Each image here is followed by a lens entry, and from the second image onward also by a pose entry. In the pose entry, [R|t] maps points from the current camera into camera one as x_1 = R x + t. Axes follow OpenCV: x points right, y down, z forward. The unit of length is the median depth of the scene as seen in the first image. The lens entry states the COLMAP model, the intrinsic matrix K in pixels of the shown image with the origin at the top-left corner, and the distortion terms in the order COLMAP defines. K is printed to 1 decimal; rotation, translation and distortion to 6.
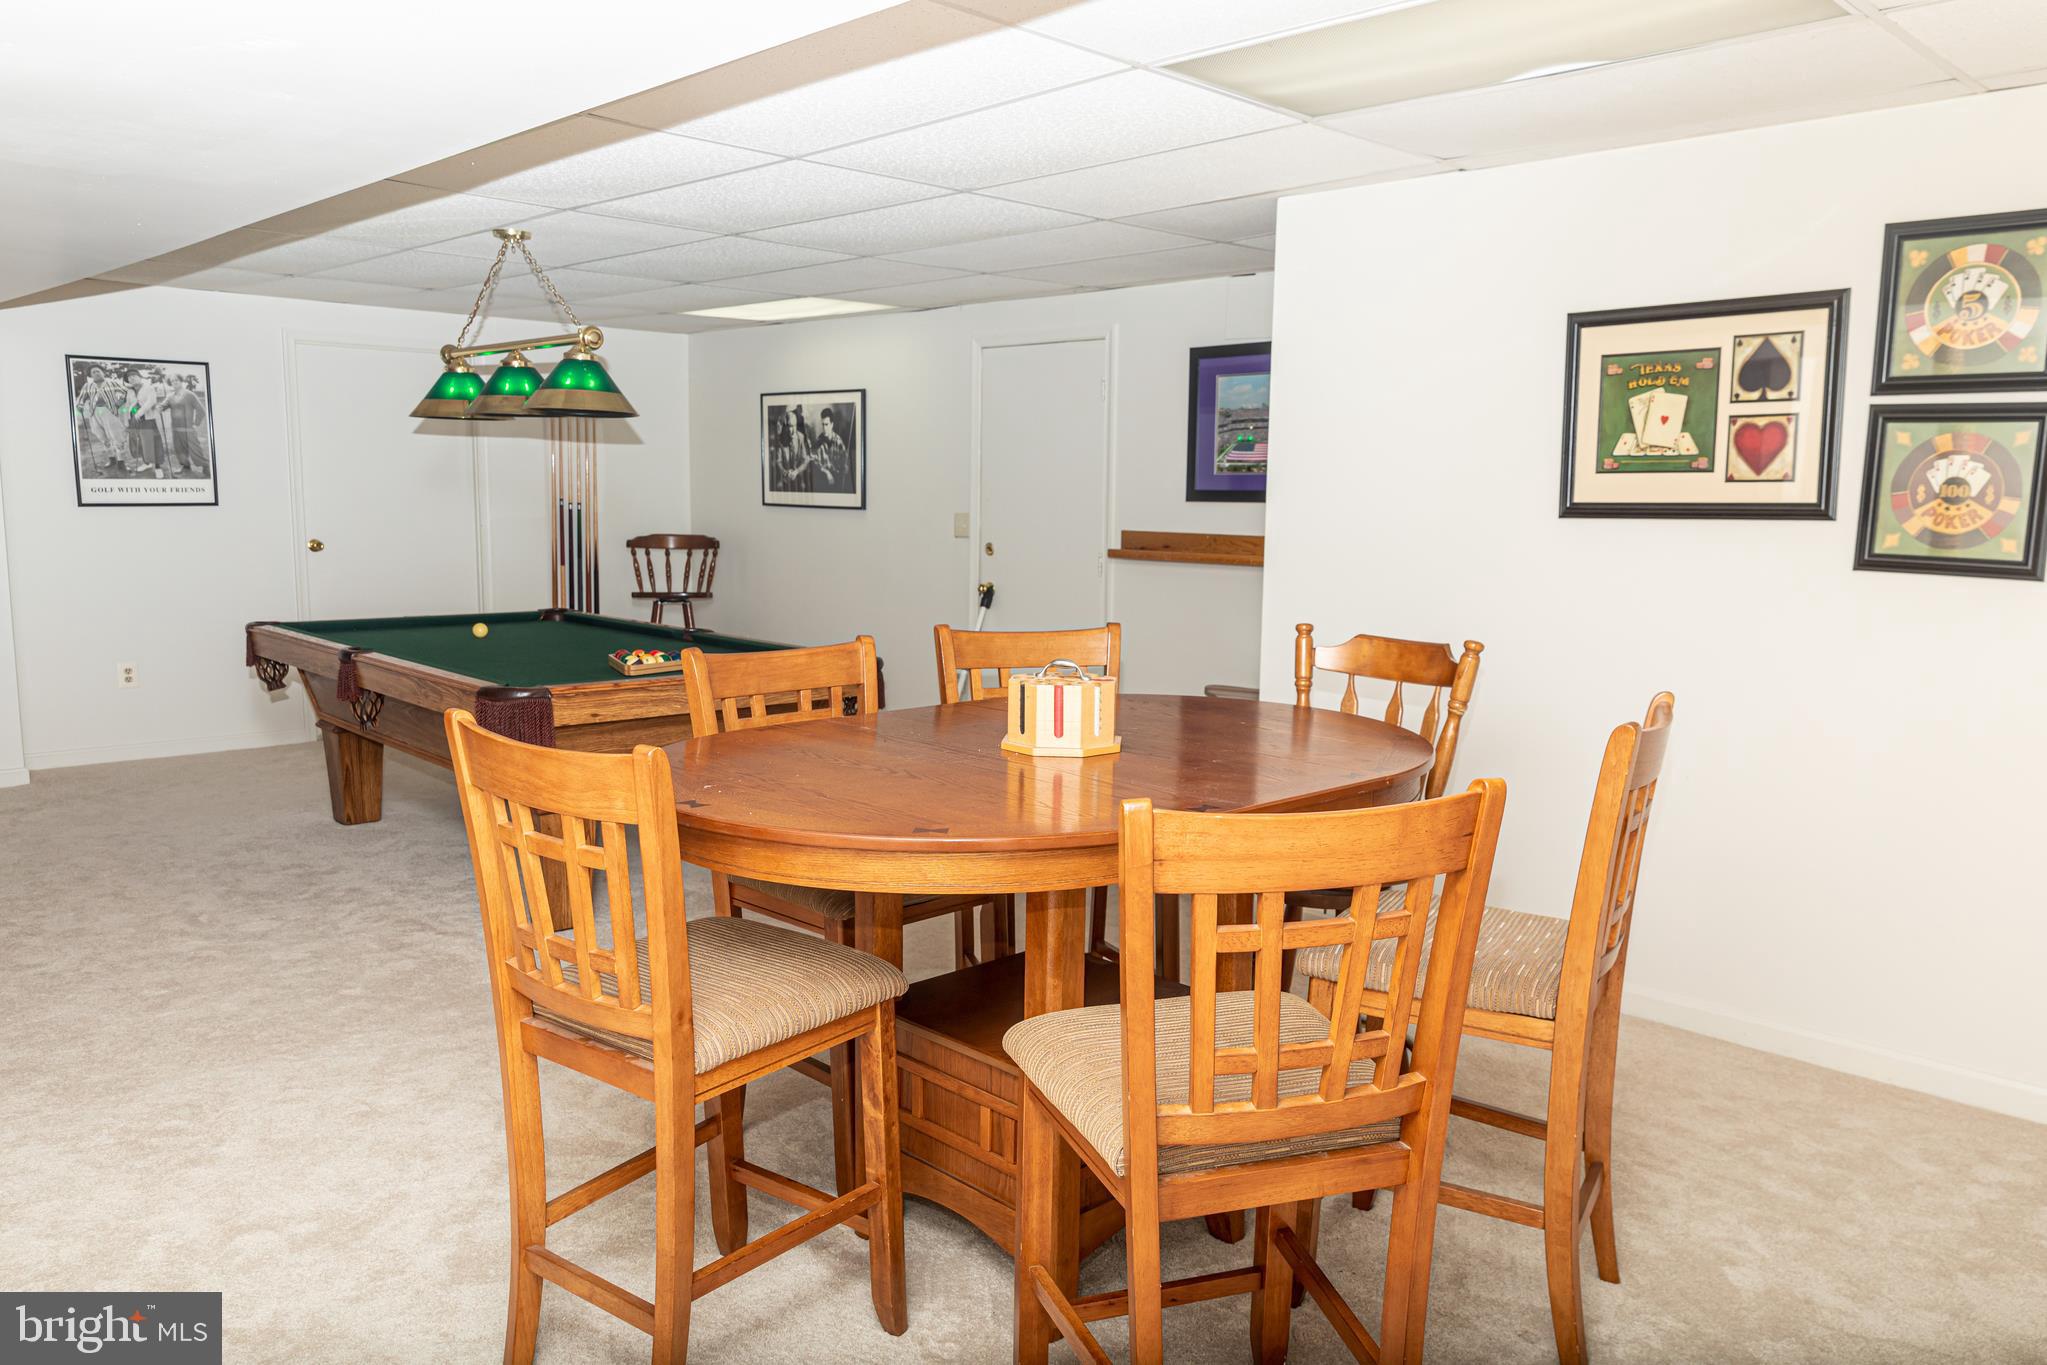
lens RADIAL K [[1512.0, 0, 1021.7], [0, 1512.0, 693.9], [0, 0, 1]] dist [0.007578, -0.000072]
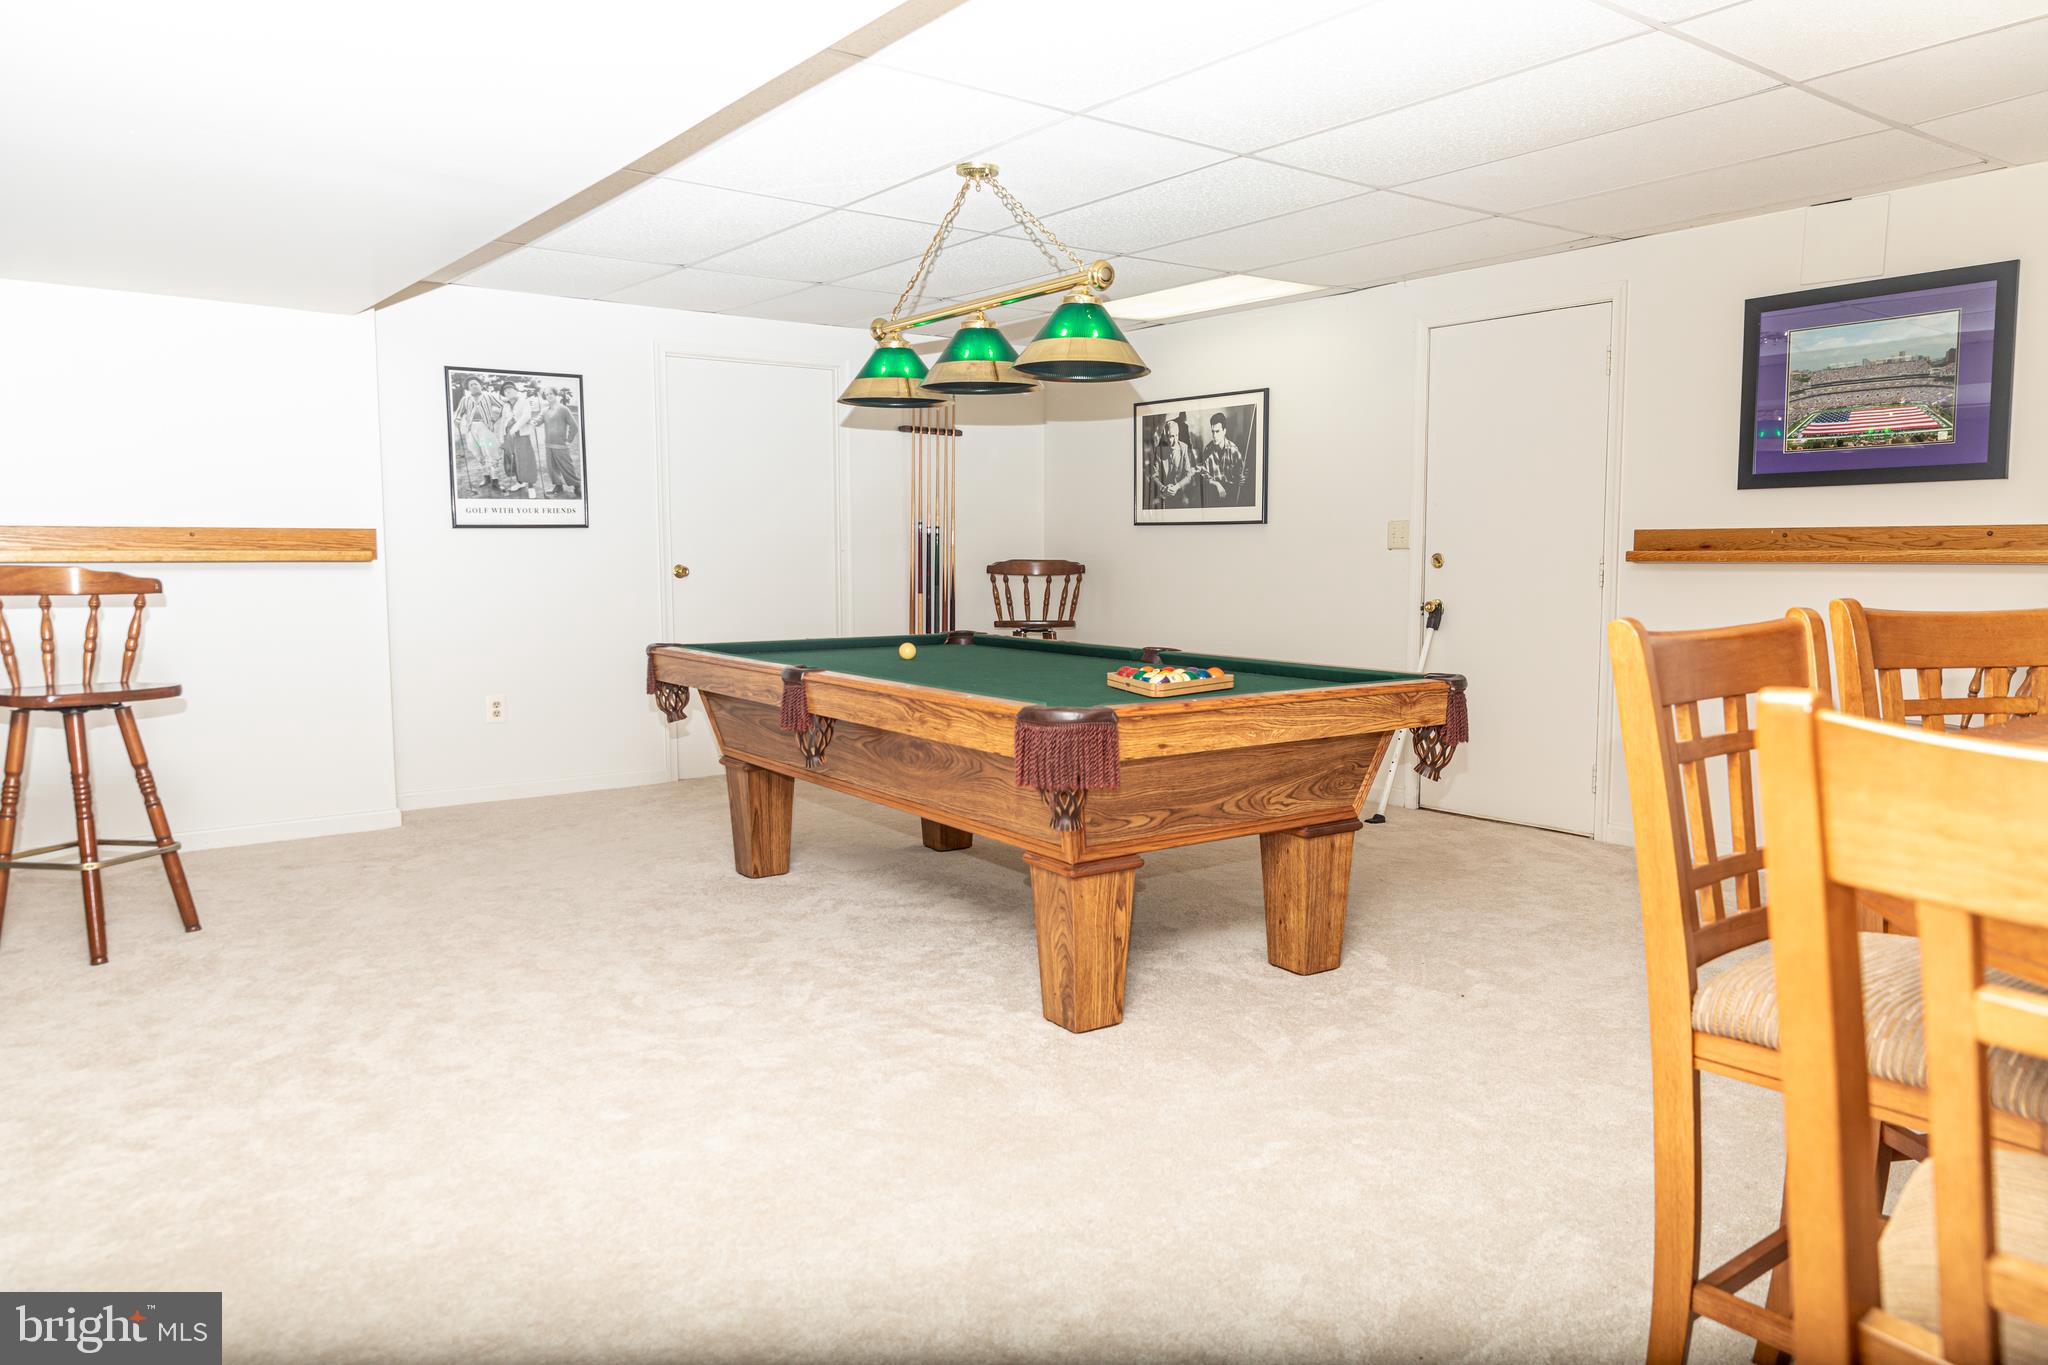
lens RADIAL K [[1418.2, 0, 1028.7], [0, 1418.2, 675.2], [0, 0, 1]] dist [0.009895, -0.007736]
pose [[0.991496, -0.005964, -0.130000, -0.171267], [0.000021, 0.998956, -0.045674, 0.007495], [0.130137, 0.045283, 0.990461, 0.200216]]
